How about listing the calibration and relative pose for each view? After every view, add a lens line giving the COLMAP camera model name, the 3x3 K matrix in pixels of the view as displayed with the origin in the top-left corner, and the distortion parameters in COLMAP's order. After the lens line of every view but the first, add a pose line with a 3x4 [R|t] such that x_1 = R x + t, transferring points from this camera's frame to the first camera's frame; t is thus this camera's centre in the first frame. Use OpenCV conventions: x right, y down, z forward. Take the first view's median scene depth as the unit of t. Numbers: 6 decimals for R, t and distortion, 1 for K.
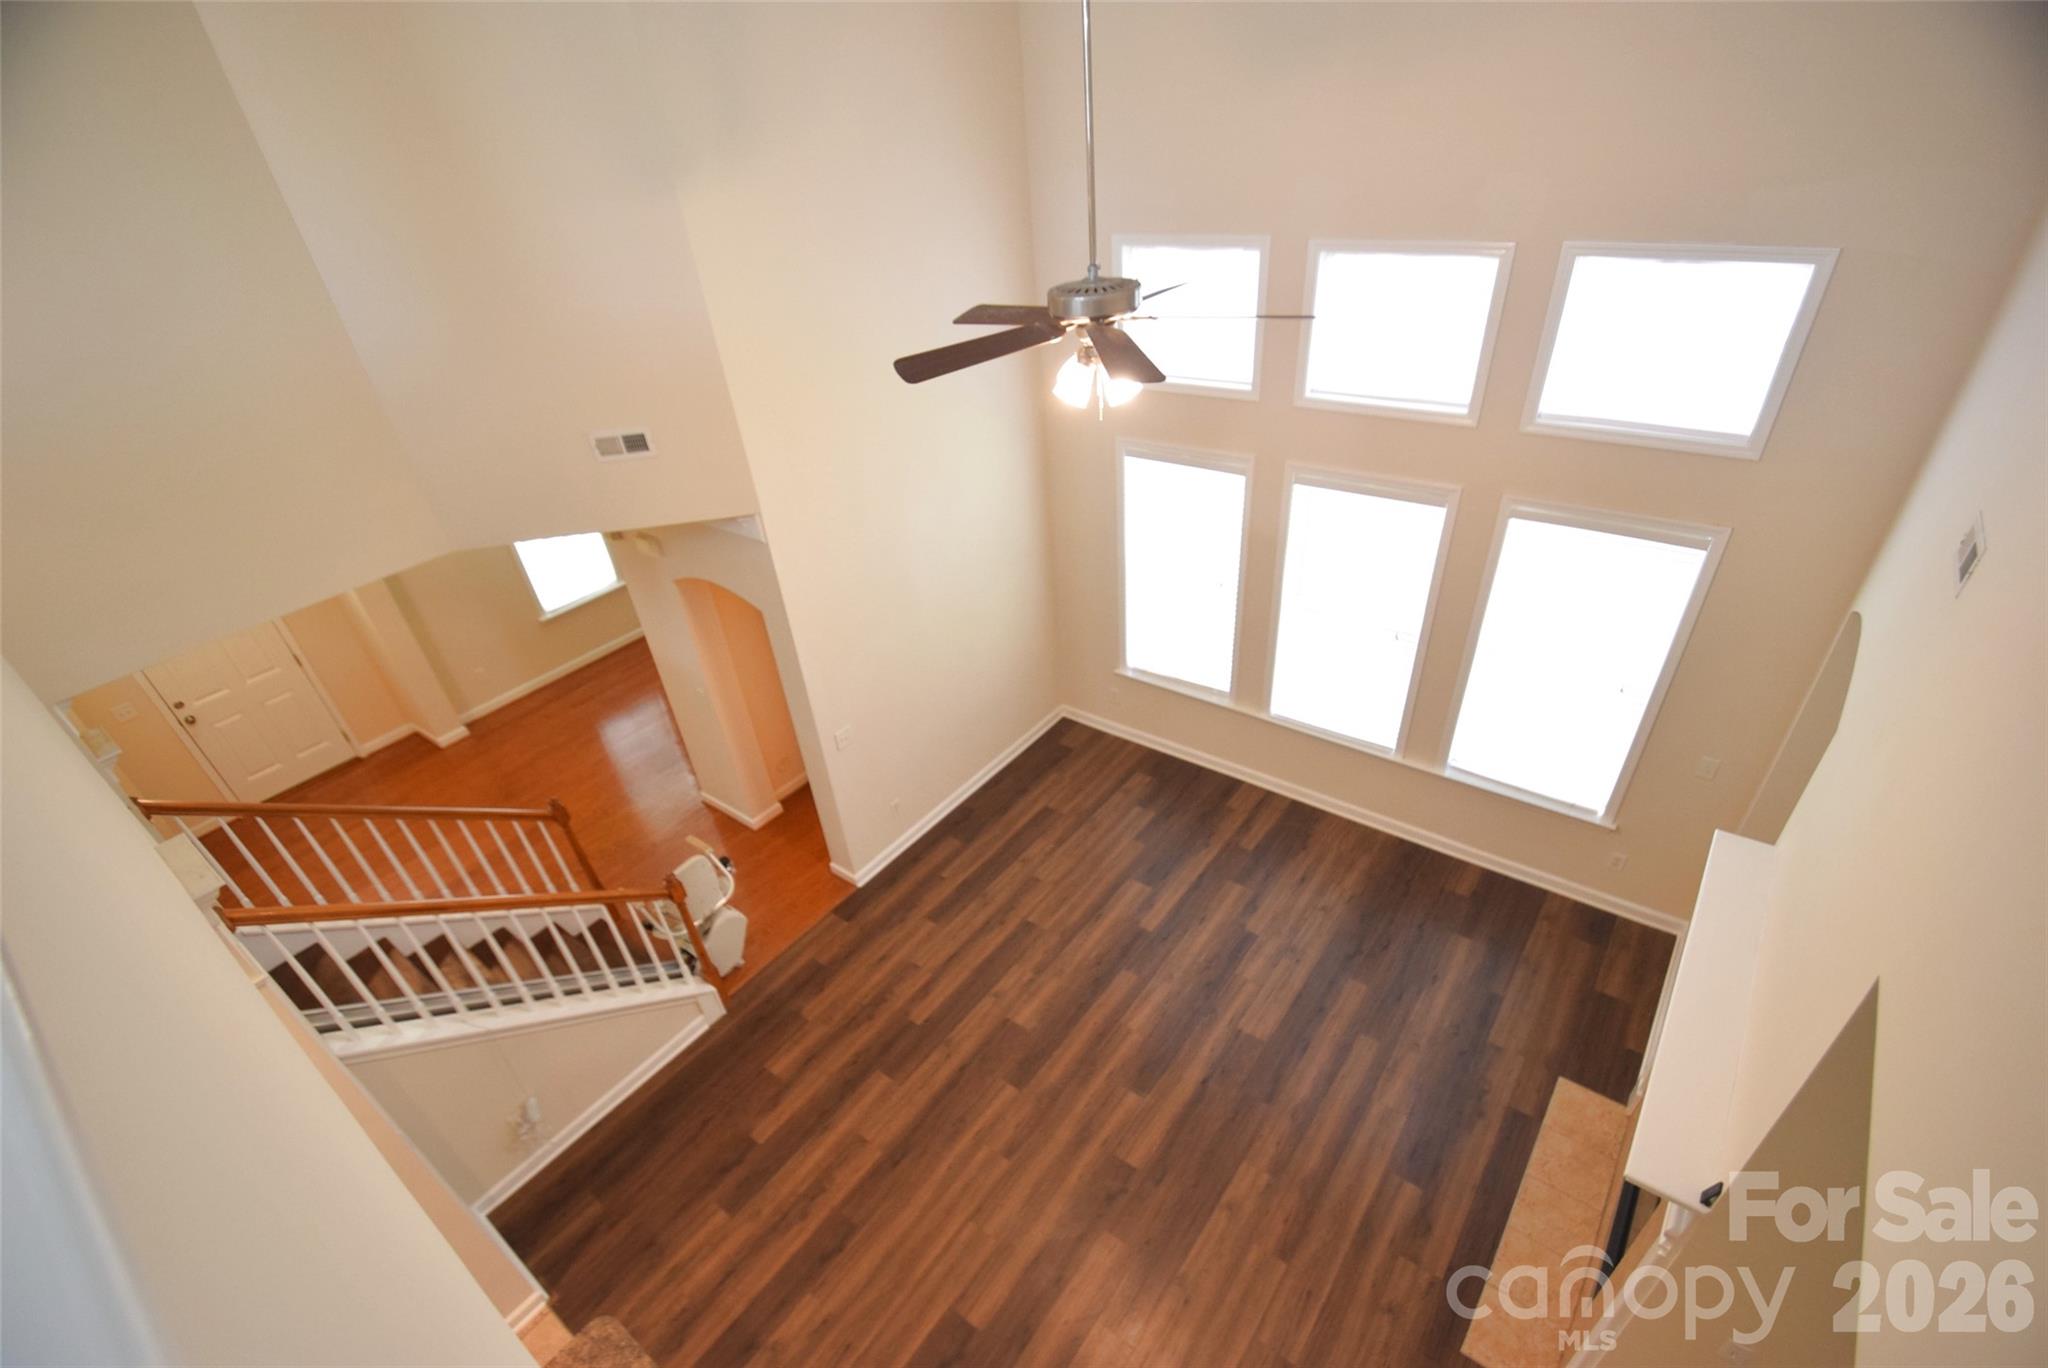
lens RADIAL K [[918.9, 0, 1025.4], [0, 918.9, 744.1], [0, 0, 1]] dist [0.000045, -0.000904]
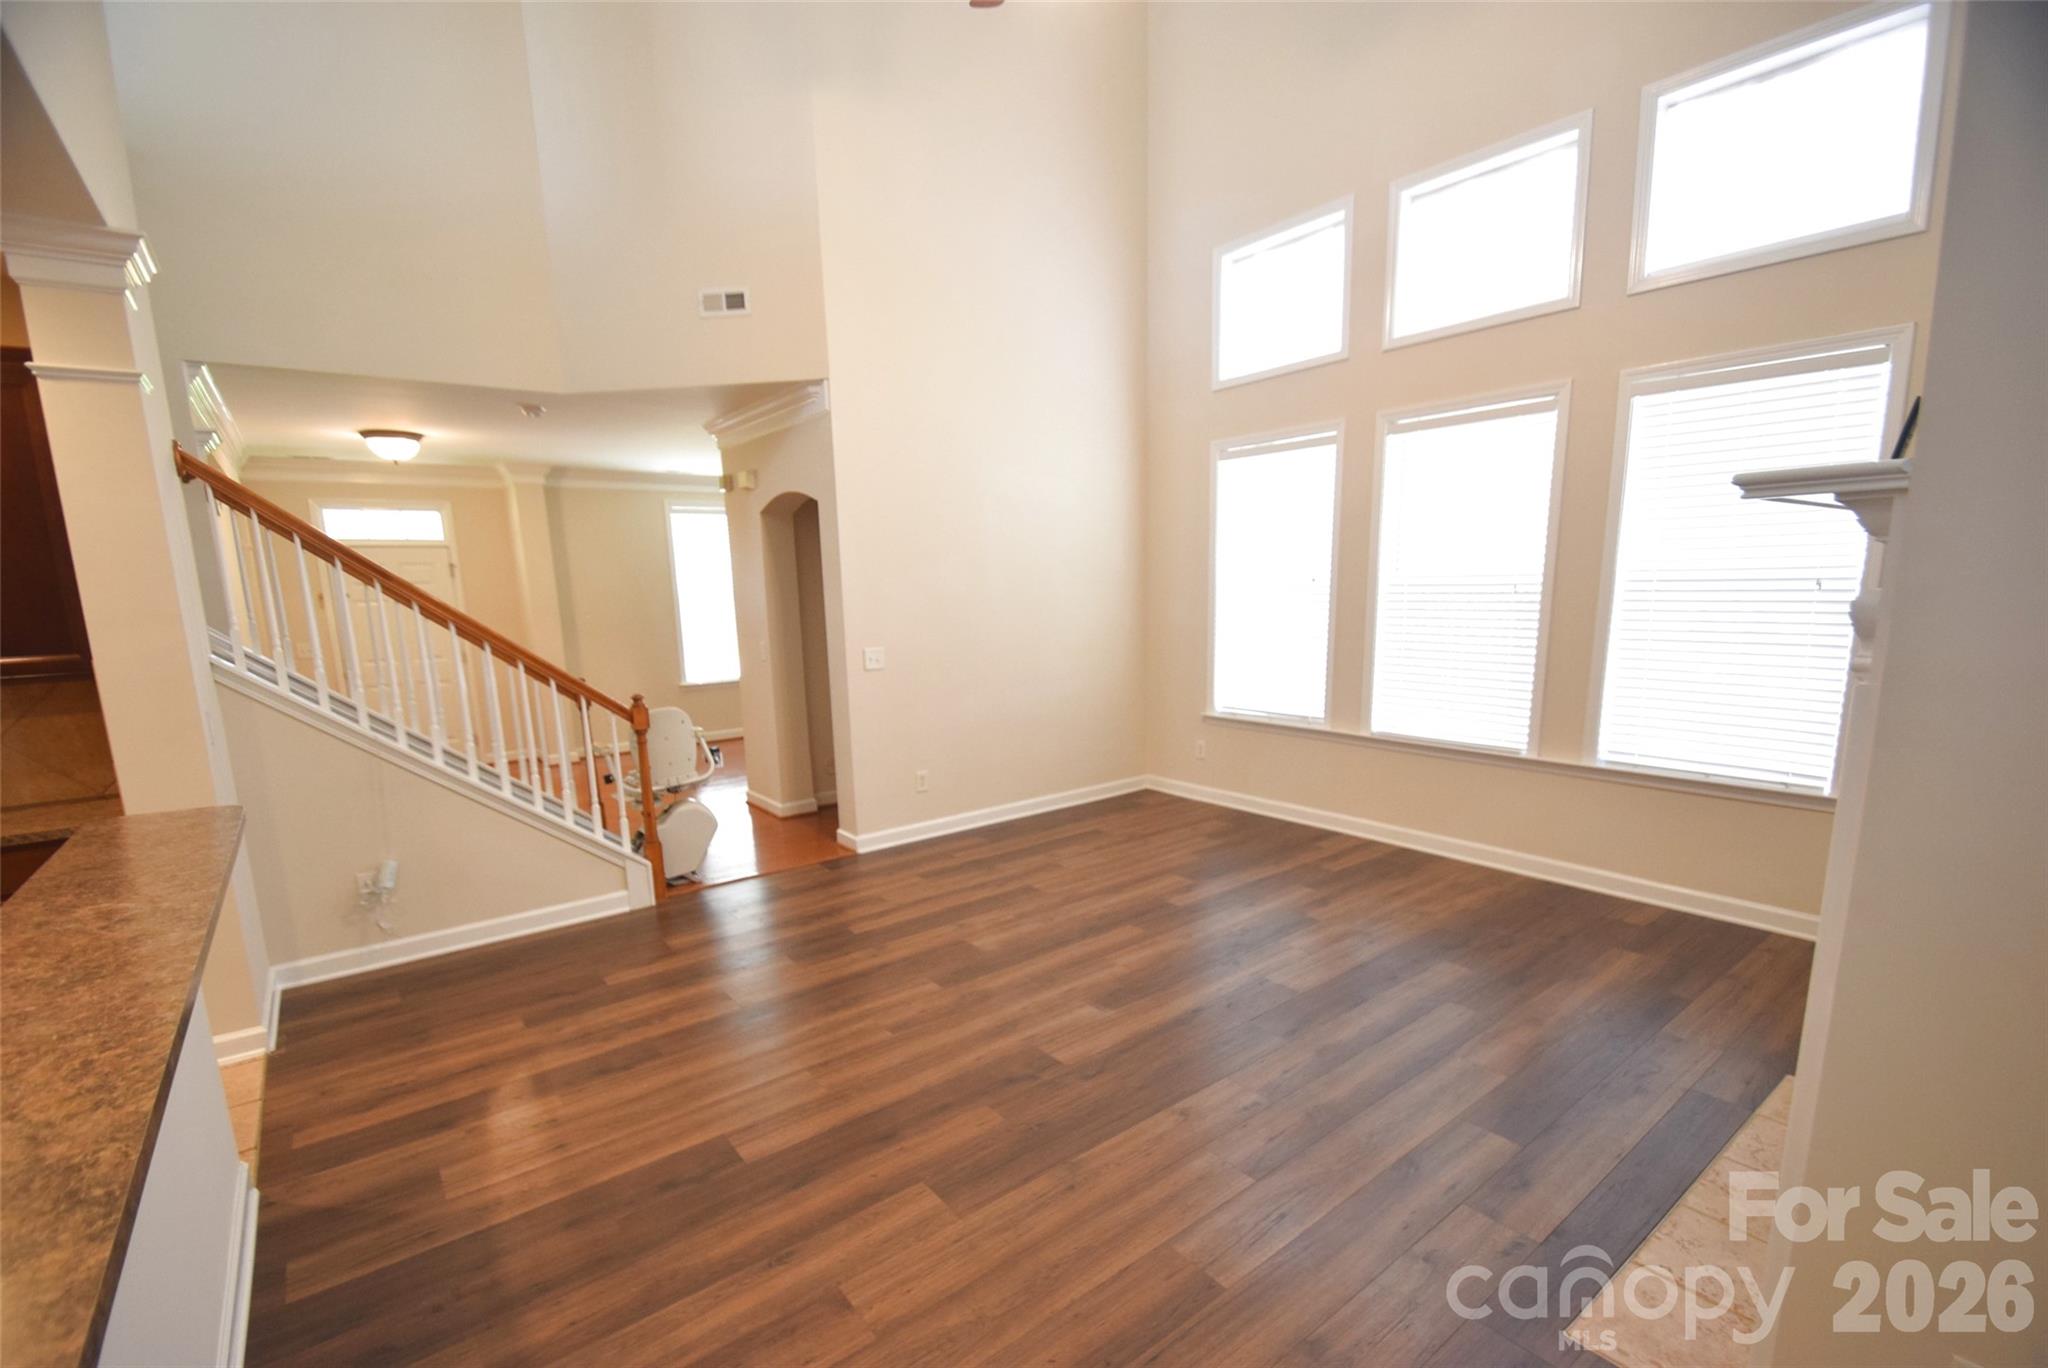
lens RADIAL K [[909.8, 0, 1024.0], [0, 909.8, 753.2], [0, 0, 1]] dist [0.000187, -0.000942]
pose [[0.965487, 0.099309, -0.240774, 0.203056], [-0.190951, 0.898586, -0.395072, 0.461641], [0.177121, 0.427413, 0.886536, 0.272885]]
